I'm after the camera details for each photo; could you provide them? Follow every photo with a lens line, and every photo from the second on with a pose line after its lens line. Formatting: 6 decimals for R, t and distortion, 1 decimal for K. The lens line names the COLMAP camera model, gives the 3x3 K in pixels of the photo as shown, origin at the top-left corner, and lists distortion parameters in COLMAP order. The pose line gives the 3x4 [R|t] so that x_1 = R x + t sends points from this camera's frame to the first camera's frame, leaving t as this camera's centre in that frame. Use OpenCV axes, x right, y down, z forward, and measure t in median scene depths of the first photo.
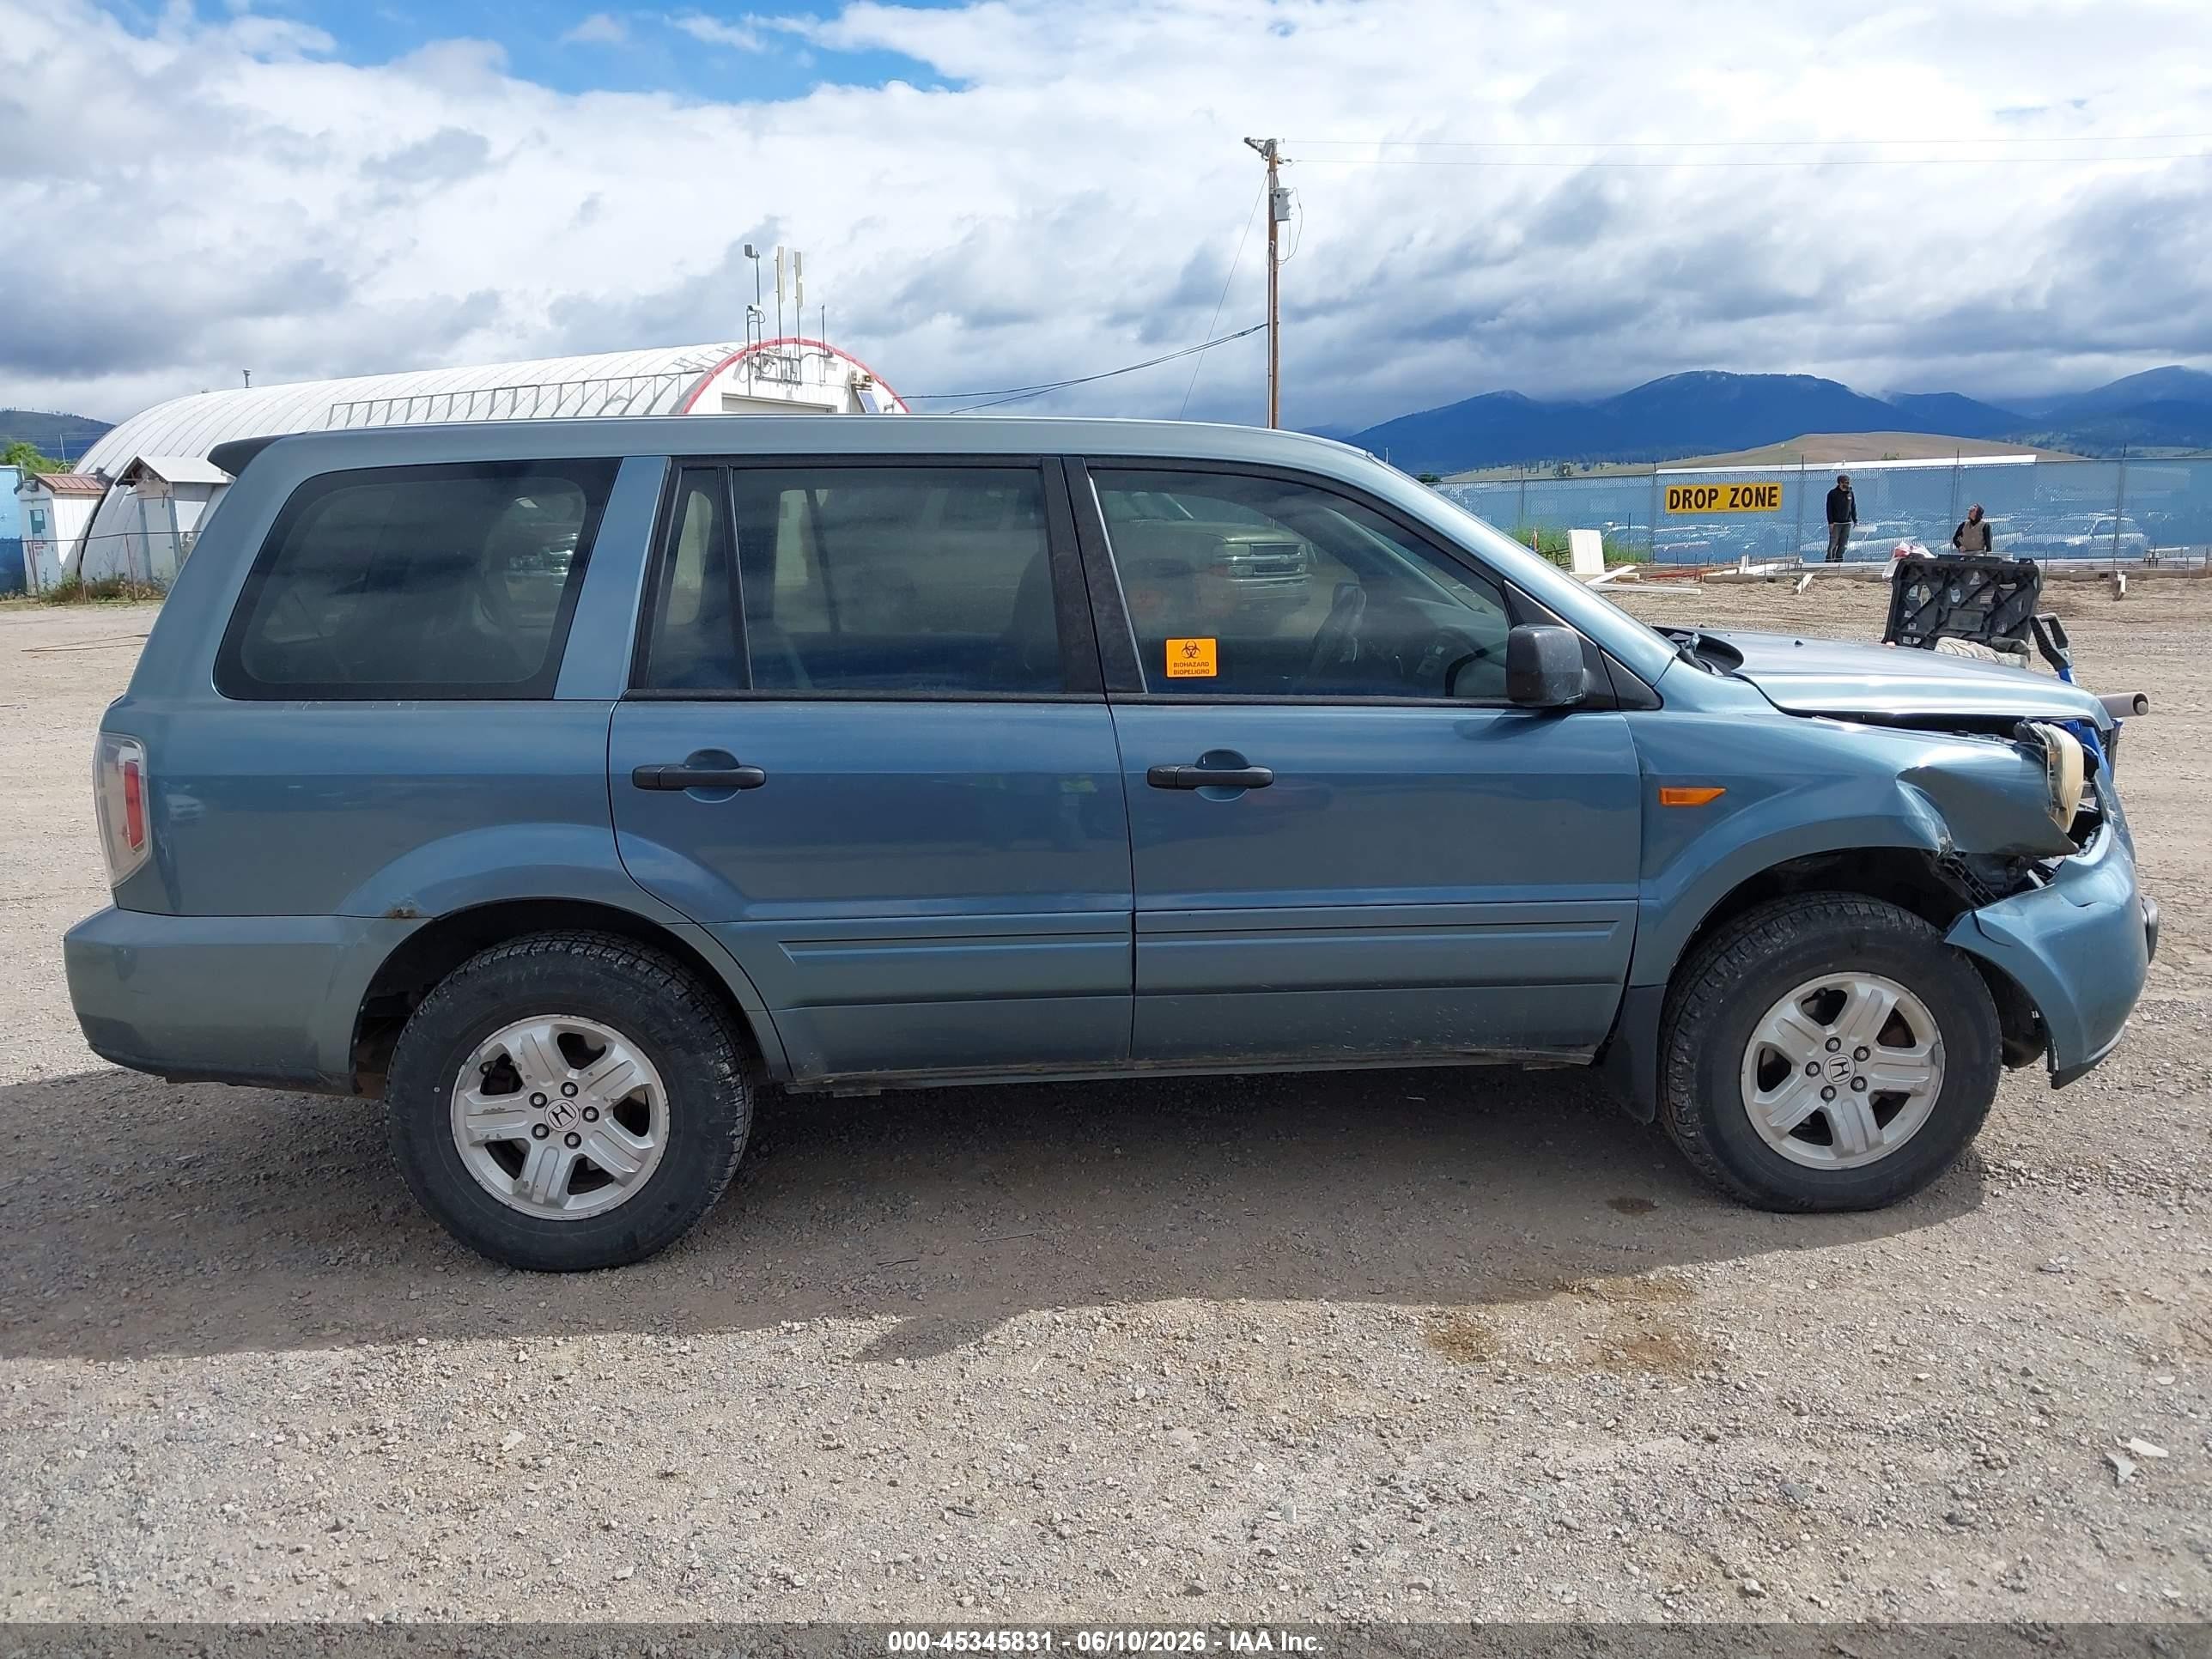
lens RADIAL K [[1711.0, 0, 1106.0], [0, 1711.0, 829.5], [0, 0, 1]] dist [0.020095, -0.034342]
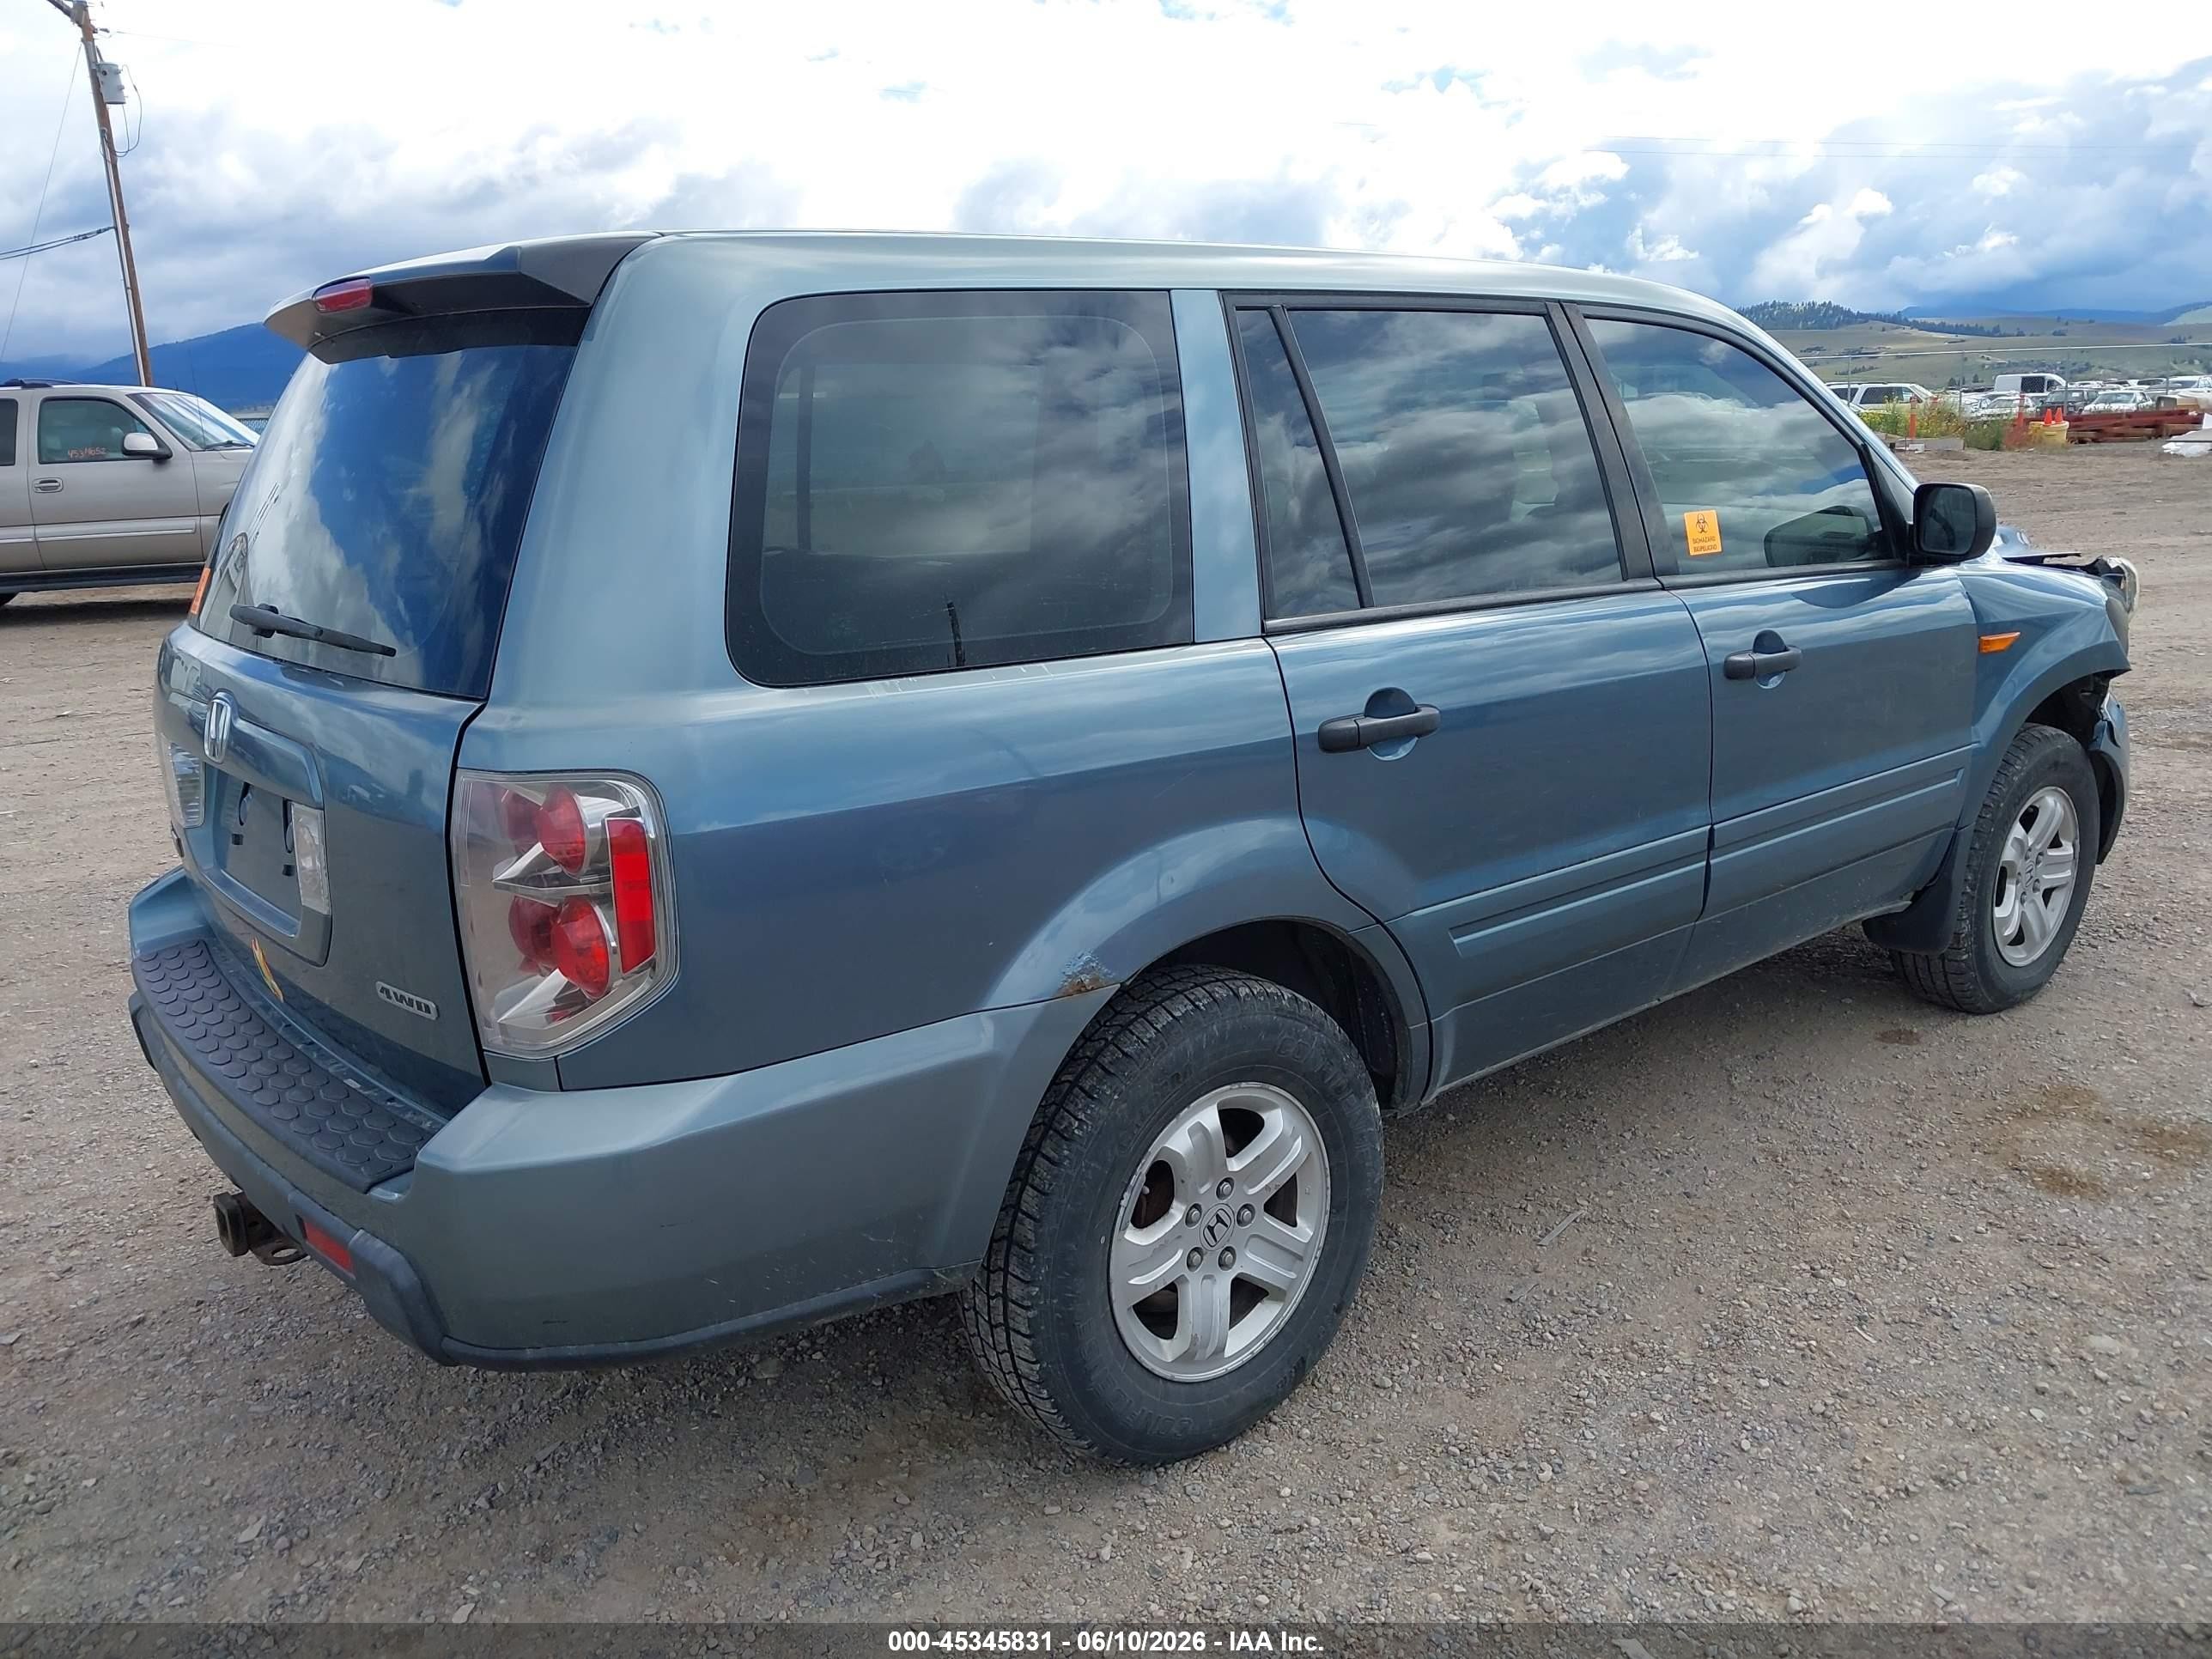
lens RADIAL K [[1765.8, 0, 1106.0], [0, 1765.8, 829.5], [0, 0, 1]] dist [0.015488, -0.012119]
pose [[0.794518, -0.148212, 0.588875, -0.763538], [0.133803, 0.988651, 0.068301, -0.053166], [-0.592315, 0.024526, 0.805333, 0.433047]]
